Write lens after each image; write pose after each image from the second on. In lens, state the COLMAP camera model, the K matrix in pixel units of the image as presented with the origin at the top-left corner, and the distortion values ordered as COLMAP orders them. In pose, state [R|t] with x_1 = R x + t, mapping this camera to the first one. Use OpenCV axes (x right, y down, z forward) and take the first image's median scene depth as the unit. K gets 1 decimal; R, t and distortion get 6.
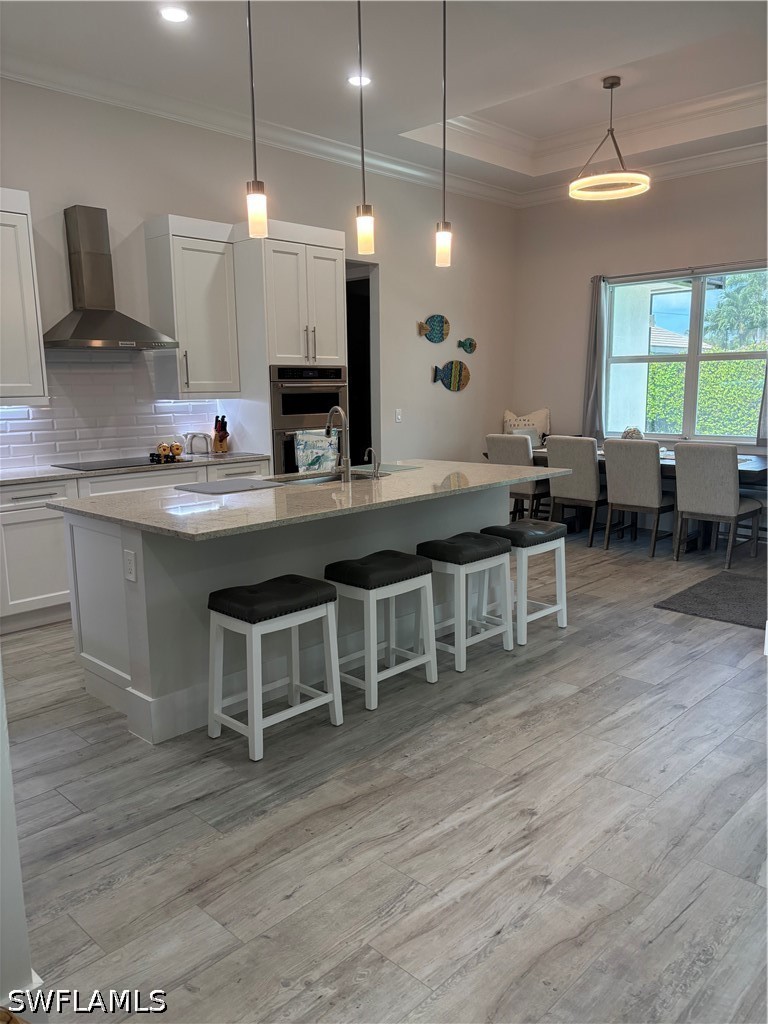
lens RADIAL K [[777.9, 0, 377.1], [0, 777.9, 514.0], [0, 0, 1]] dist [0.047934, -0.060548]
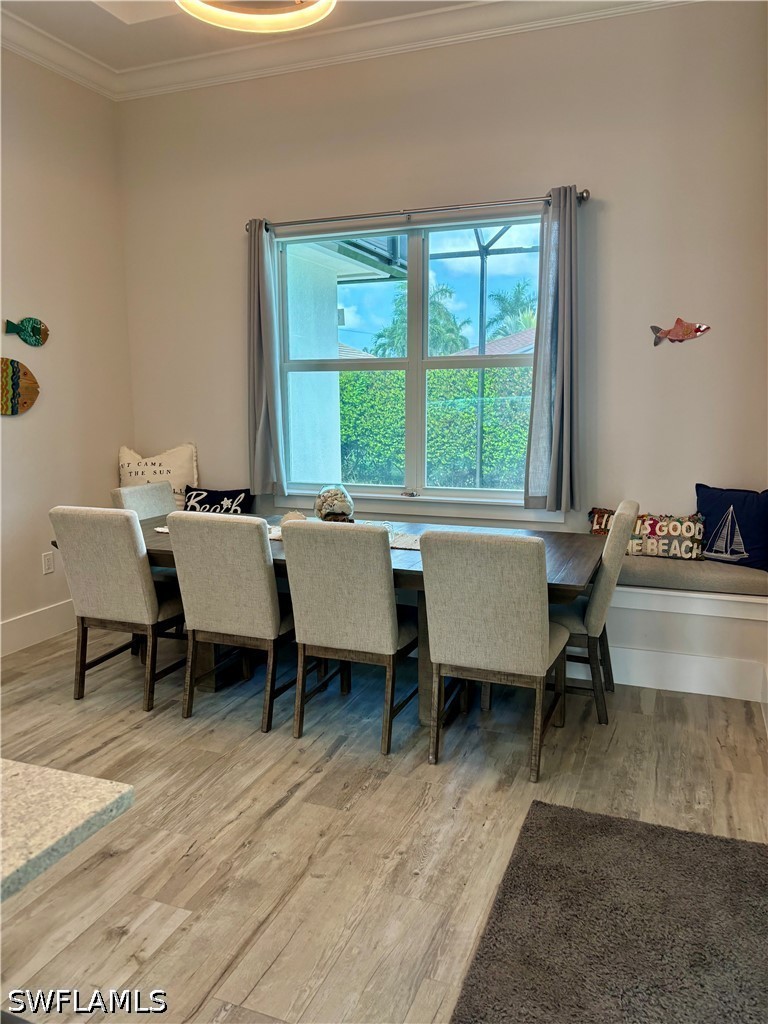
lens RADIAL K [[777.9, 0, 384.4], [0, 777.9, 517.7], [0, 0, 1]] dist [0.047934, -0.060548]
pose [[0.921719, -0.054787, 0.383970, 0.145189], [0.059966, 0.998199, -0.001520, -0.082402], [-0.383196, 0.024426, 0.923344, 0.467018]]
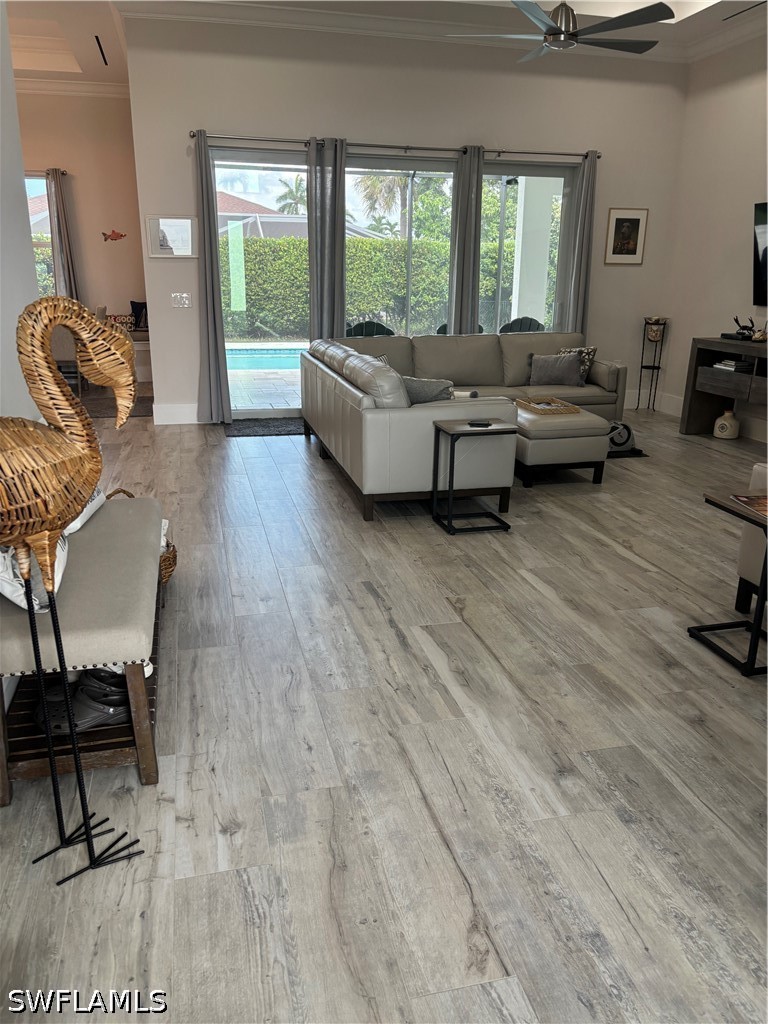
lens RADIAL K [[777.9, 0, 380.8], [0, 777.9, 515.0], [0, 0, 1]] dist [0.047934, -0.060548]
pose [[0.536803, -0.235401, 0.810203, -0.382306], [0.130307, 0.971898, 0.196045, 0.054608], [-0.833584, 0.000337, 0.552392, -0.206607]]
